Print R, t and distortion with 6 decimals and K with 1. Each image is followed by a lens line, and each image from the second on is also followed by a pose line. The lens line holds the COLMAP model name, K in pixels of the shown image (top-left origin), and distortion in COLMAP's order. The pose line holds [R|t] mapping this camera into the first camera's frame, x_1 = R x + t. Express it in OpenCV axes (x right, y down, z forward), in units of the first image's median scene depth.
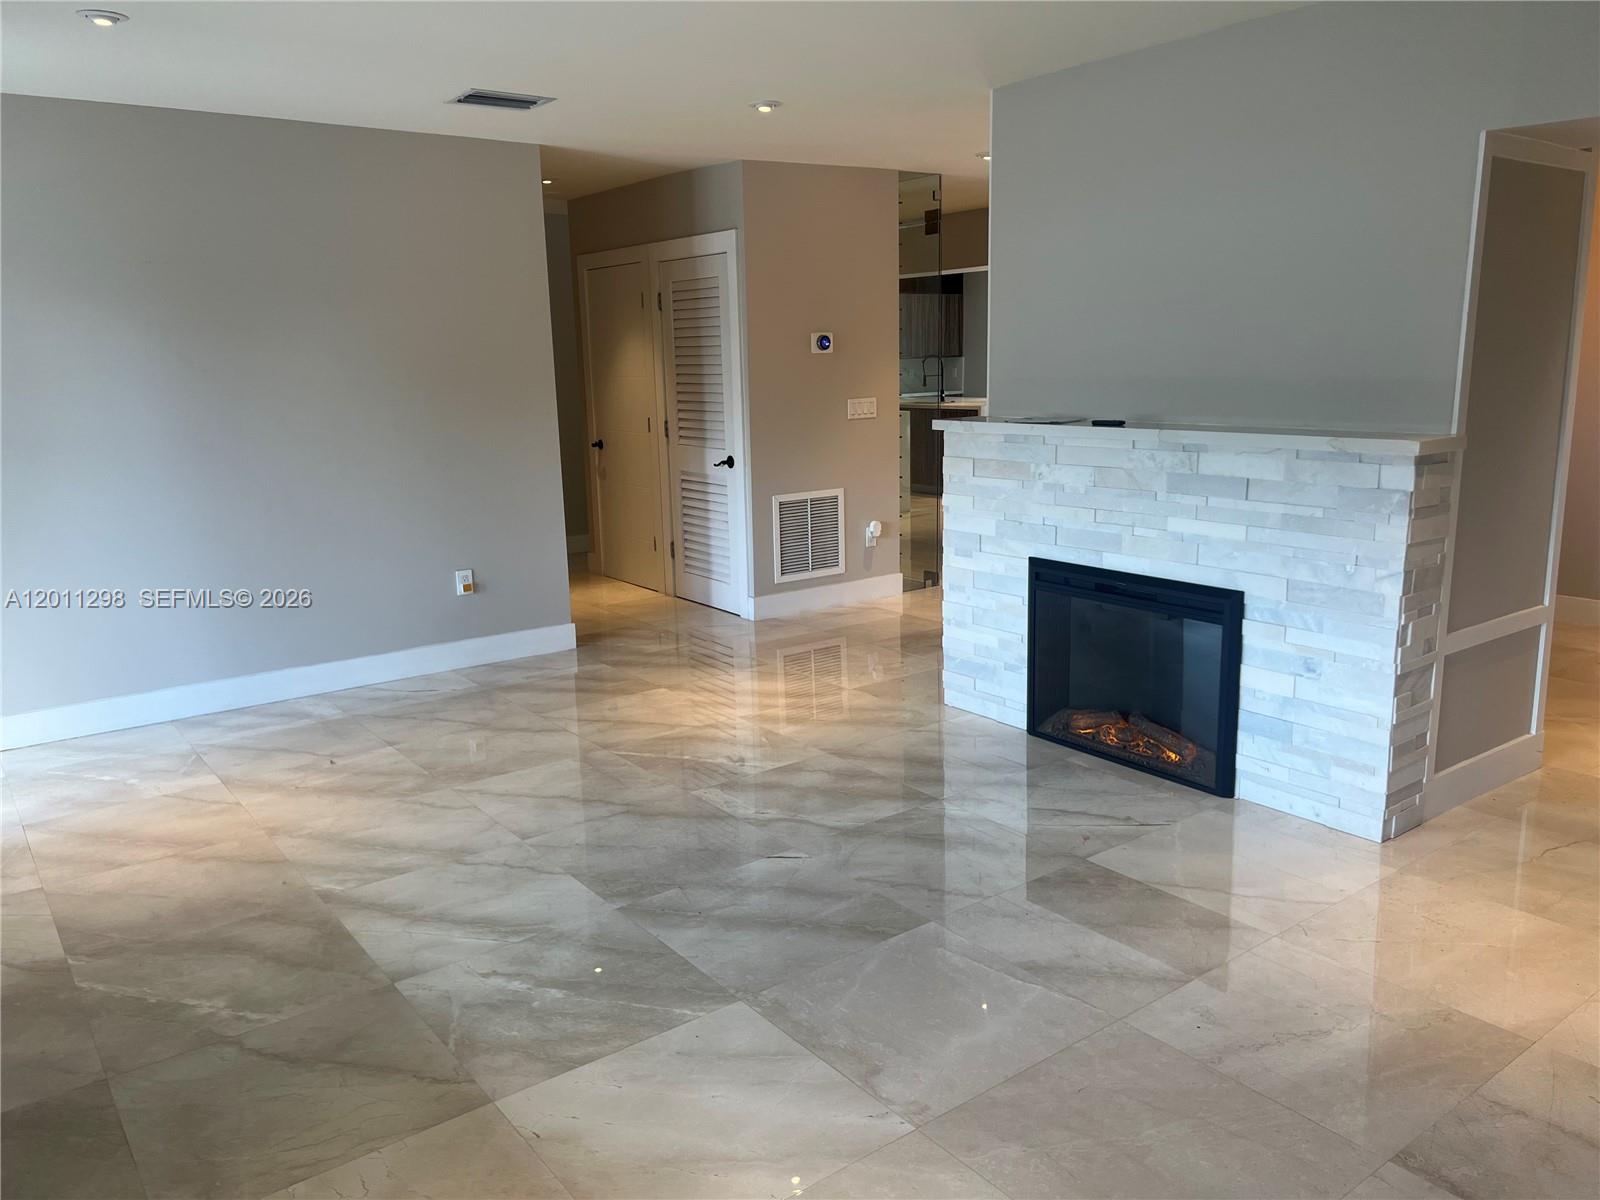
lens RADIAL K [[1191.2, 0, 797.7], [0, 1191.2, 587.8], [0, 0, 1]] dist [0.054481, -0.033121]
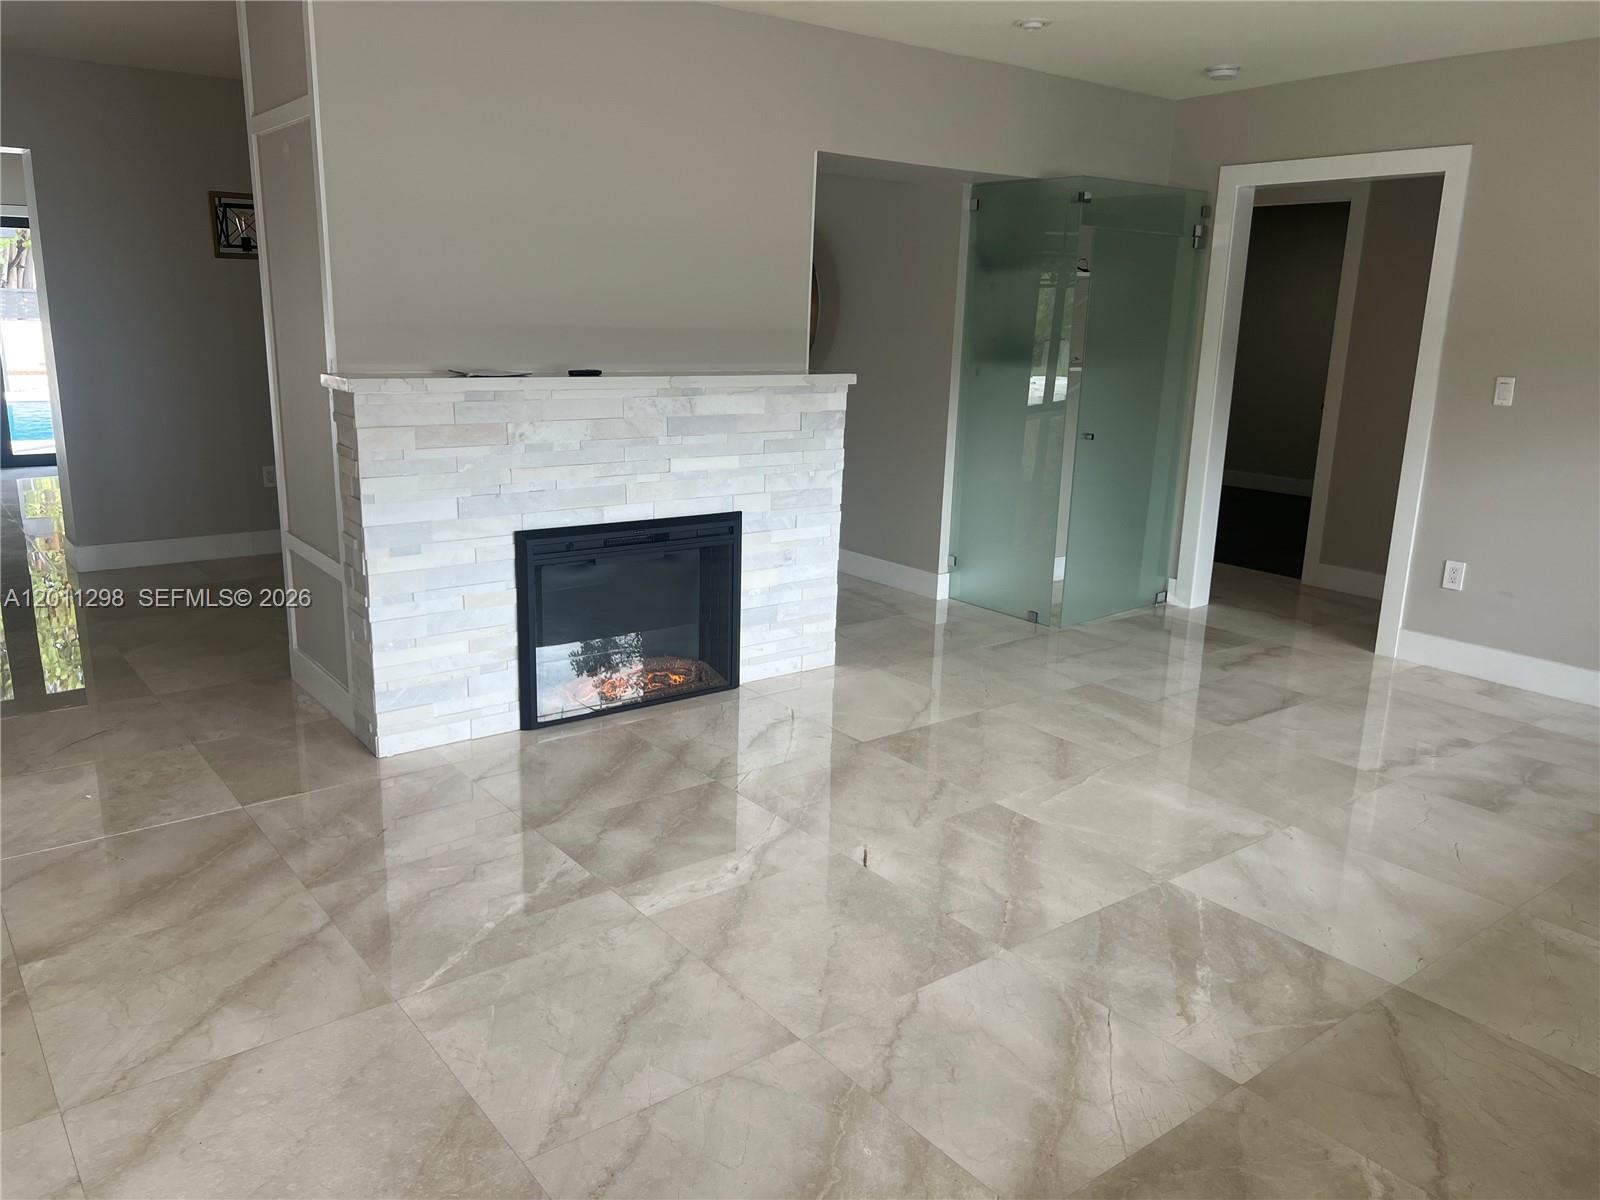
lens RADIAL K [[1191.2, 0, 799.8], [0, 1191.2, 613.4], [0, 0, 1]] dist [0.054481, -0.033121]
pose [[-0.013180, -0.227702, 0.973642, -0.799839], [0.166539, 0.959626, 0.226678, -0.157127], [-0.985947, 0.165137, 0.025273, 0.931992]]
